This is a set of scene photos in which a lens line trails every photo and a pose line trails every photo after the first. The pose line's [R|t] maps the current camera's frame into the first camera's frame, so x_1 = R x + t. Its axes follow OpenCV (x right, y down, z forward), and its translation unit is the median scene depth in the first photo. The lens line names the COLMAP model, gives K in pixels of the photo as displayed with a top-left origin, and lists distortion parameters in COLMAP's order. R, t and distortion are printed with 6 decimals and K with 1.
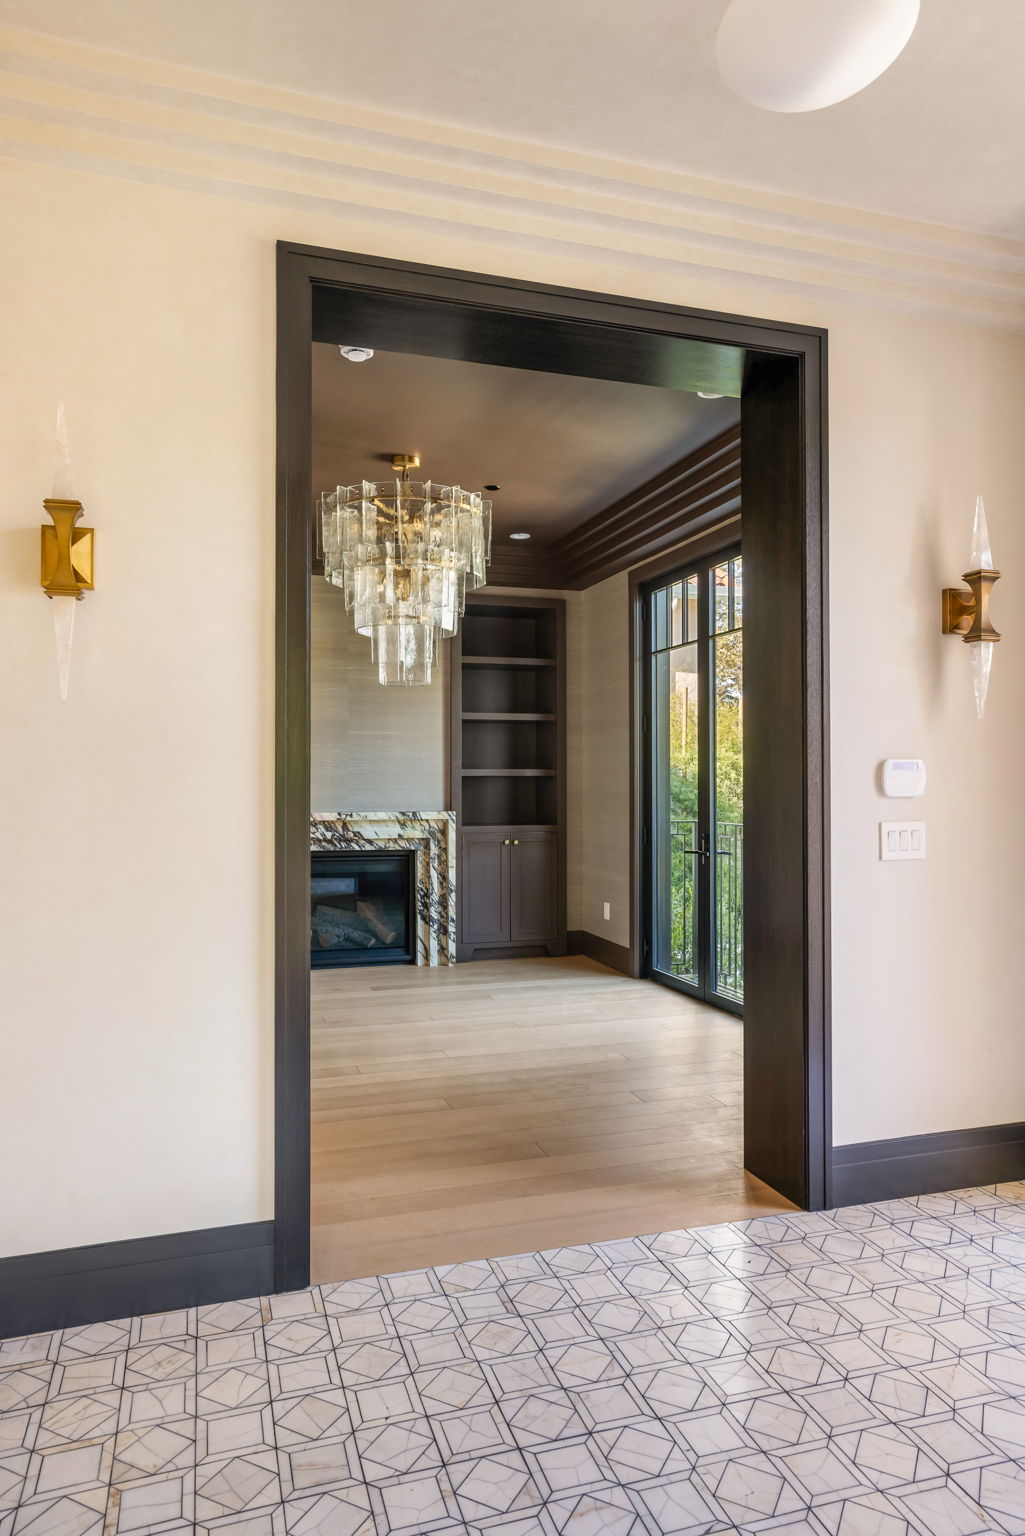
lens RADIAL K [[986.5, 0, 512.5], [0, 986.5, 768.0], [0, 0, 1]] dist [-0.002889, 0.029582]
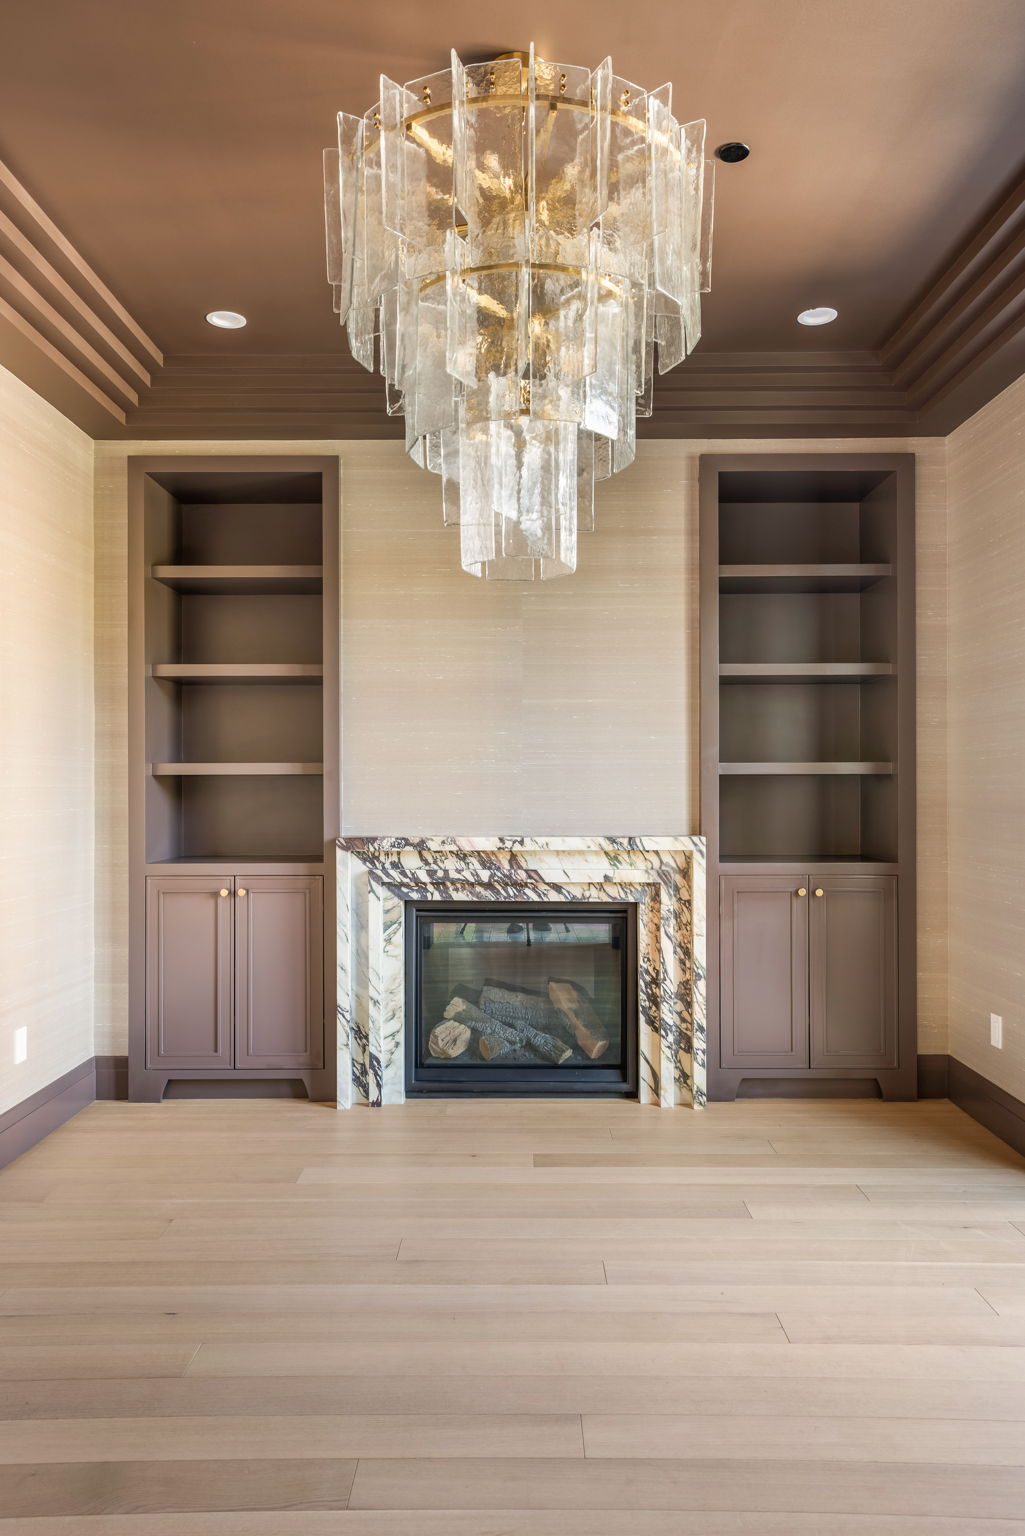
lens RADIAL K [[1105.8, 0, 514.4], [0, 1105.8, 783.2], [0, 0, 1]] dist [0.007769, 0.001858]
pose [[0.951759, -0.001360, -0.306844, 0.032635], [0.005401, 0.999909, 0.012322, 0.004715], [0.306800, -0.013385, 0.951680, 0.362247]]
